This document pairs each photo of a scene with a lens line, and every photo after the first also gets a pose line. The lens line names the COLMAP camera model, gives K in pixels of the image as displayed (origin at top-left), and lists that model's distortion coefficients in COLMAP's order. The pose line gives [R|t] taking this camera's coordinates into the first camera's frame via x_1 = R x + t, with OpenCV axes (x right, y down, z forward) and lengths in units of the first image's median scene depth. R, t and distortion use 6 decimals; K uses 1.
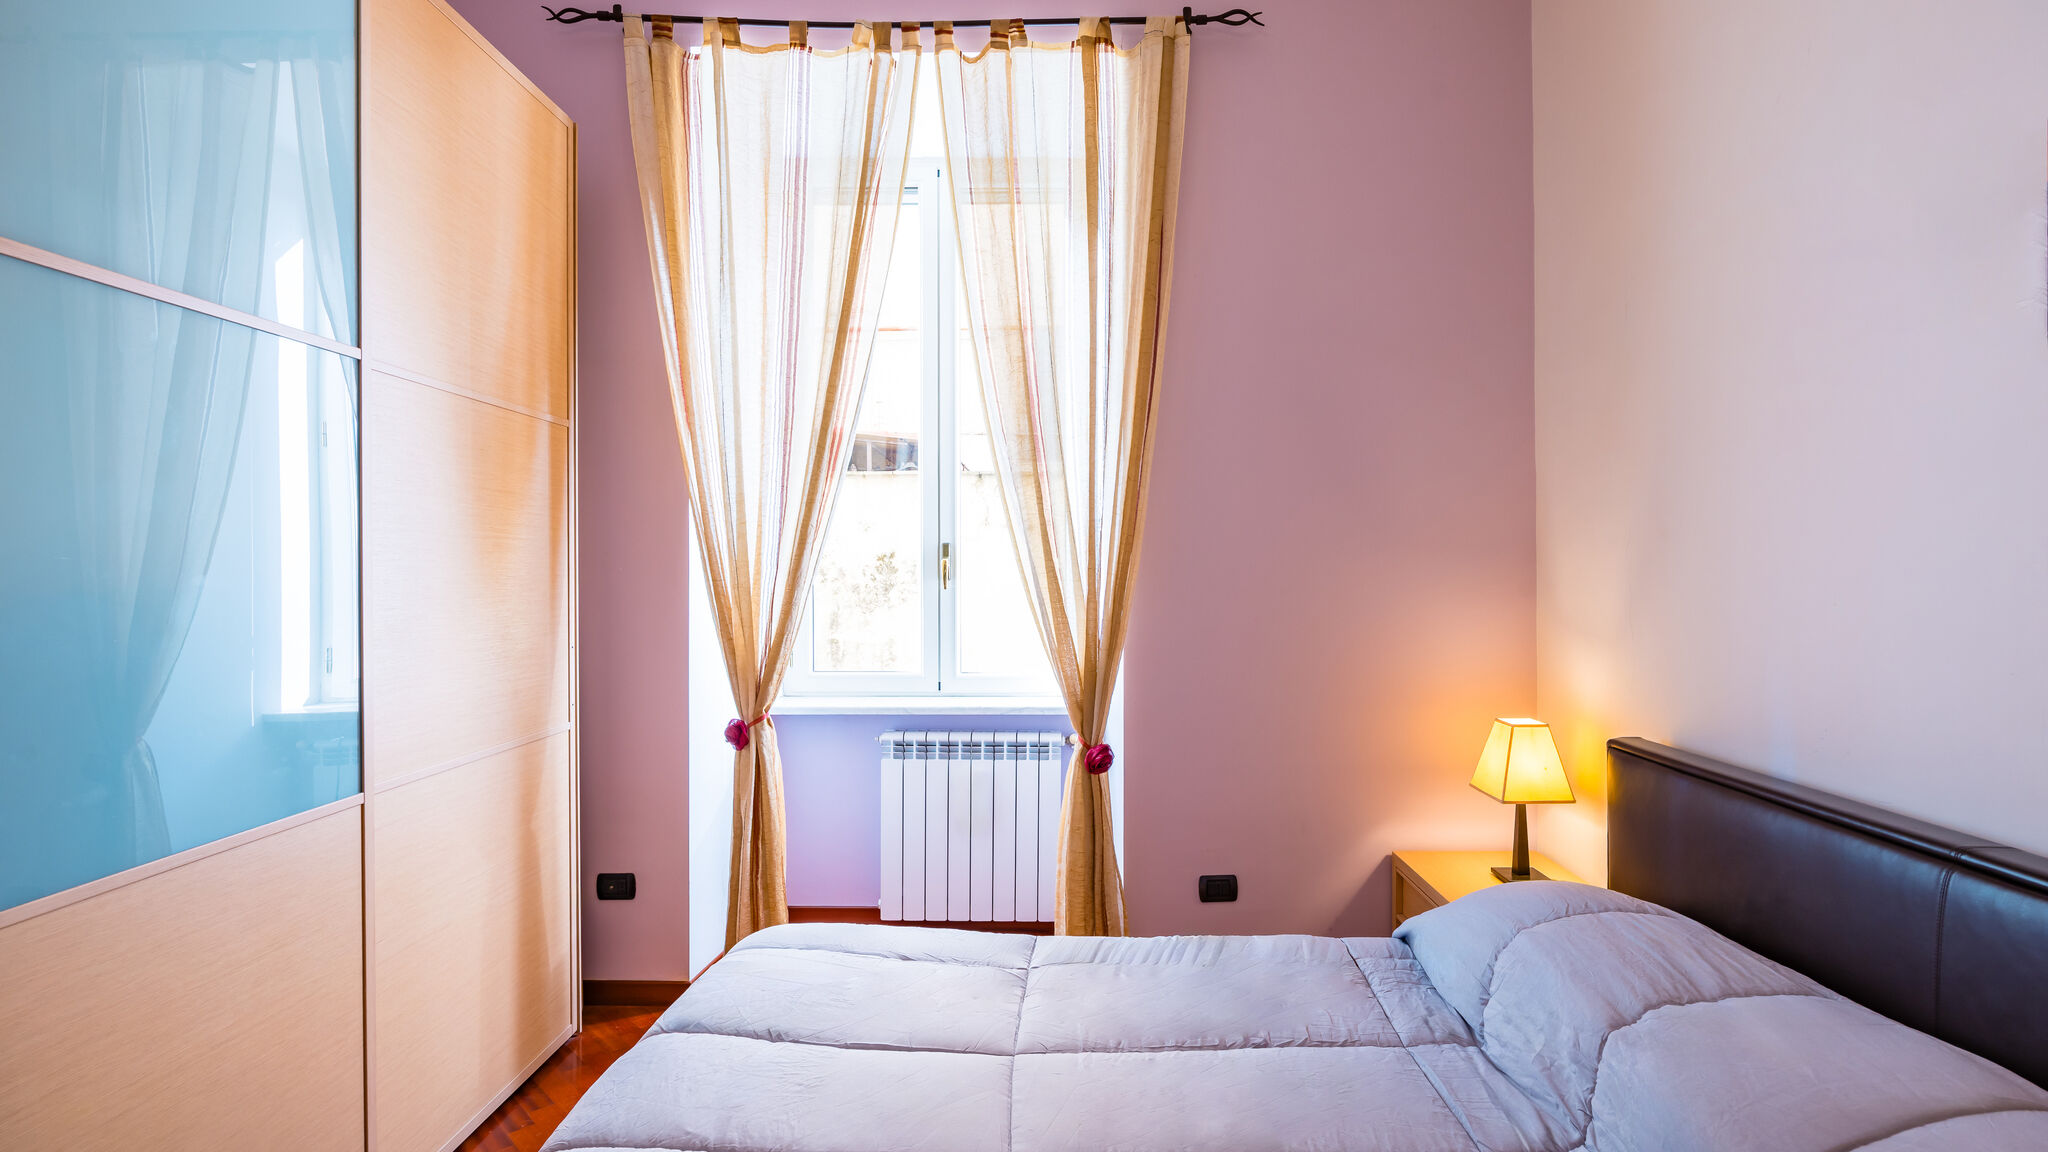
lens RADIAL K [[965.5, 0, 1028.0], [0, 965.5, 568.2], [0, 0, 1]] dist [-0.016527, 0.000012]
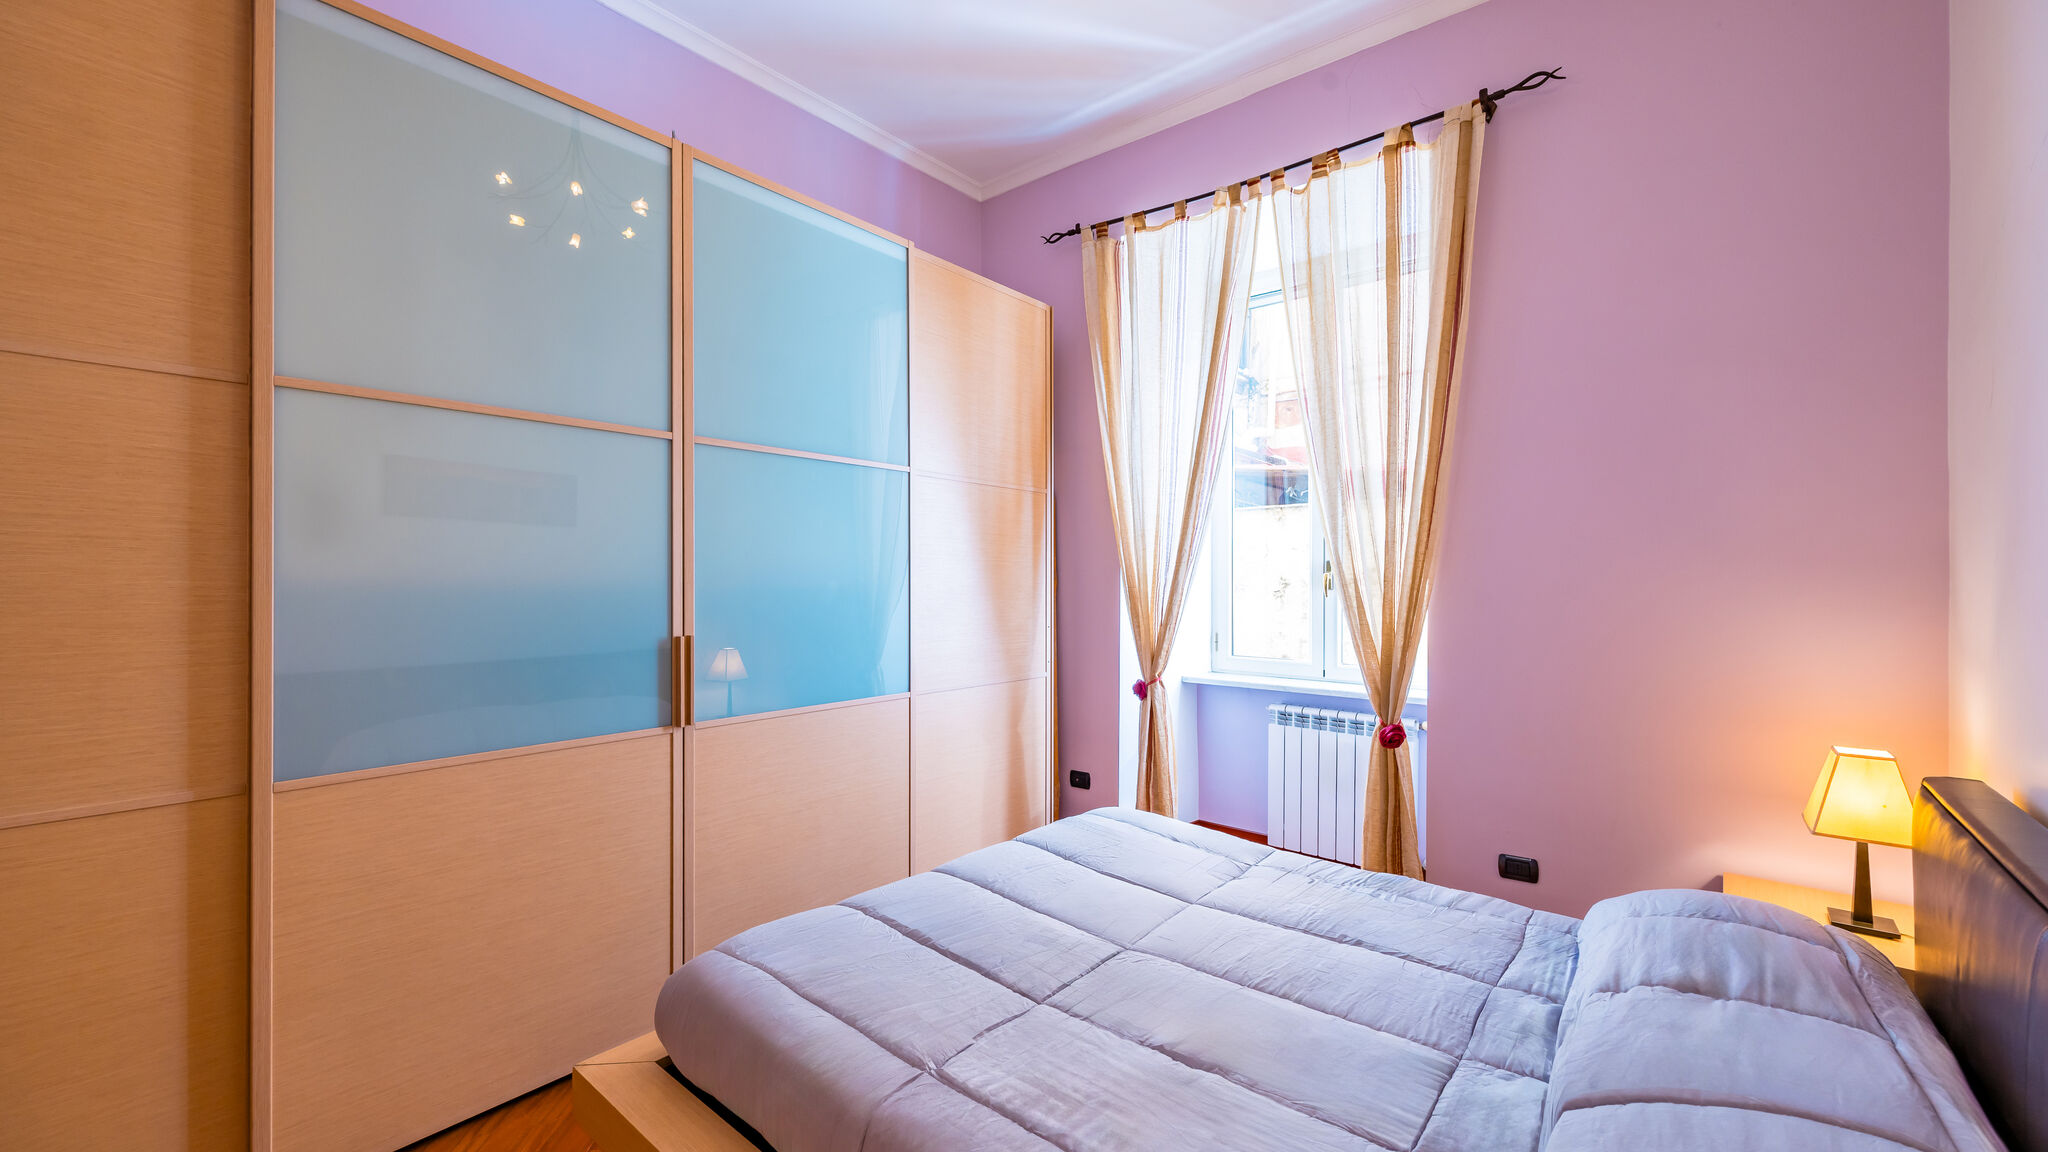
lens RADIAL K [[801.4, 0, 1026.4], [0, 801.4, 584.6], [0, 0, 1]] dist [0.000414, 0.000053]
pose [[0.772271, 0.009082, -0.635228, 0.354438], [-0.005752, 0.999957, 0.007304, 0.000111], [0.635267, -0.001987, 0.772290, -0.080738]]
